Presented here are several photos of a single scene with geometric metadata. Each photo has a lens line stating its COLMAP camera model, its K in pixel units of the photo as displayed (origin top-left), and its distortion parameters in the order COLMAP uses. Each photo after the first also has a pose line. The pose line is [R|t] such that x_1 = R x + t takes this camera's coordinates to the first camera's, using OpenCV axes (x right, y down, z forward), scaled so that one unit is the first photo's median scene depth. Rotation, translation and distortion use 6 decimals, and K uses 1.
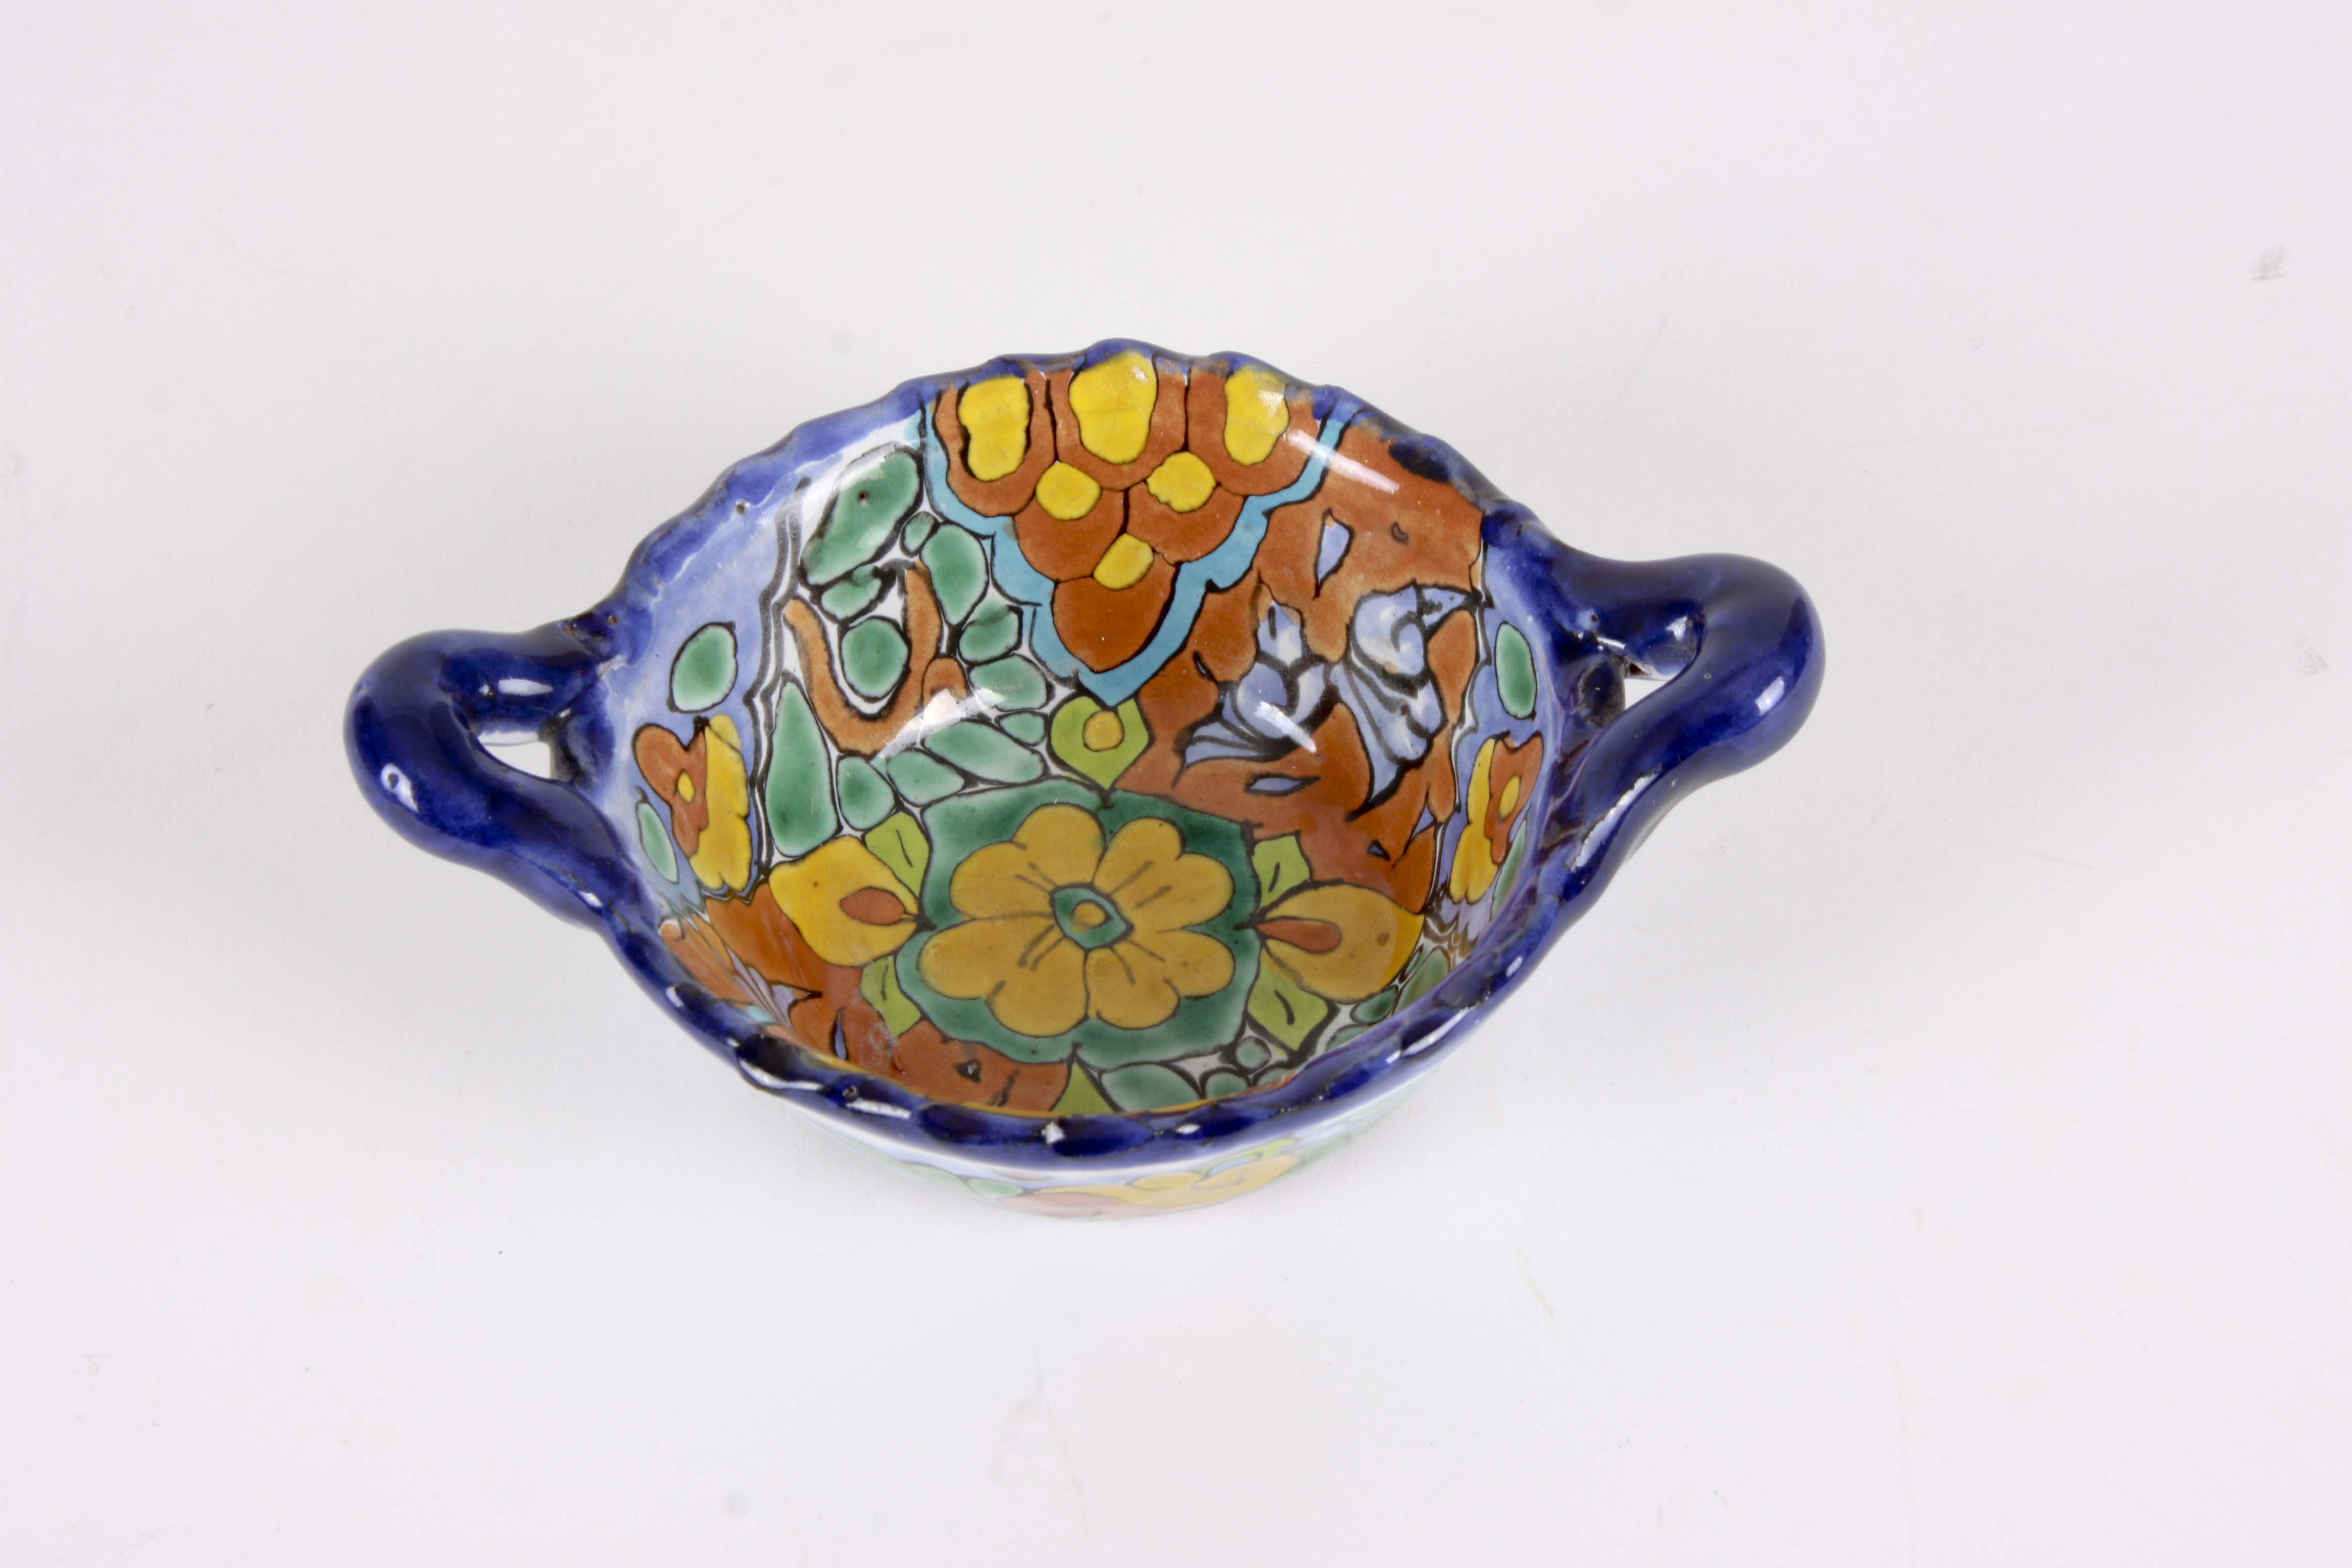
lens RADIAL K [[5188.9, 0, 1185.1], [0, 5188.9, 788.8], [0, 0, 1]] dist [0.087008, 0.000000]
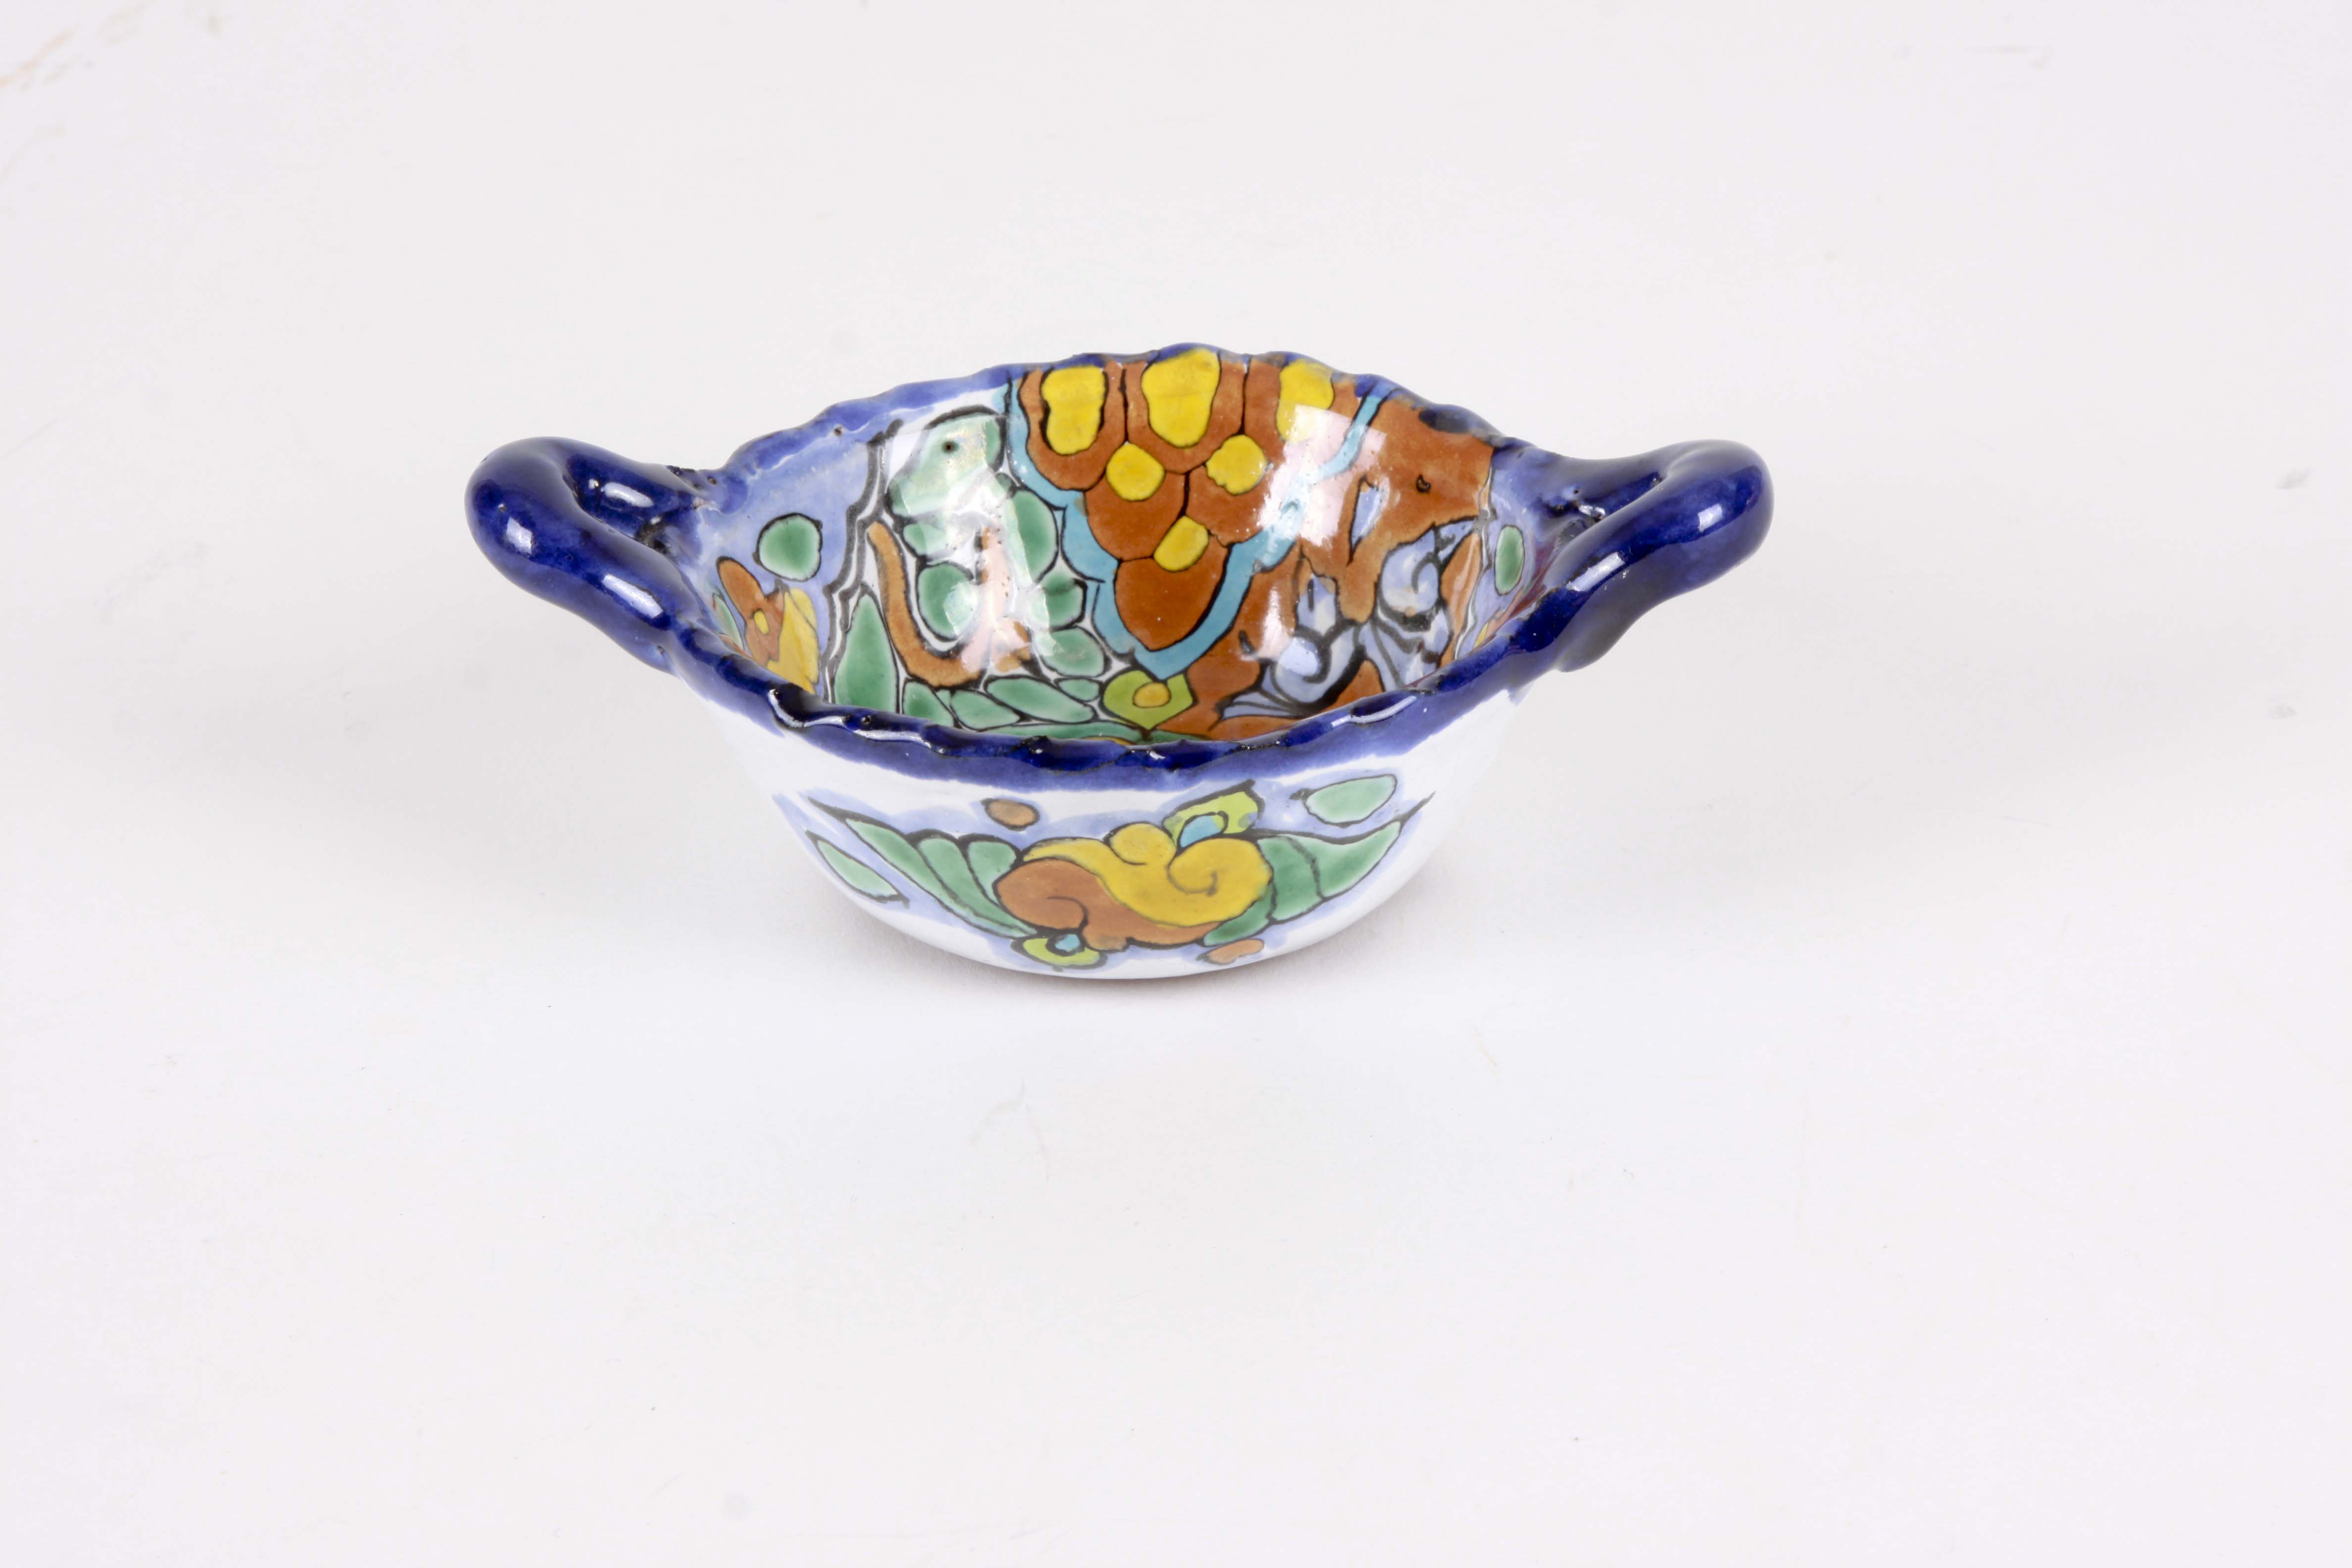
lens RADIAL K [[7623.3, 0, 1172.4], [0, 7623.3, 782.1], [0, 0, 1]] dist [0.249626, 0.000000]
pose [[0.993802, 0.047600, -0.100463, 0.153513], [-0.084241, 0.912127, -0.401158, 0.661686], [0.072540, 0.407134, 0.910483, -0.459768]]
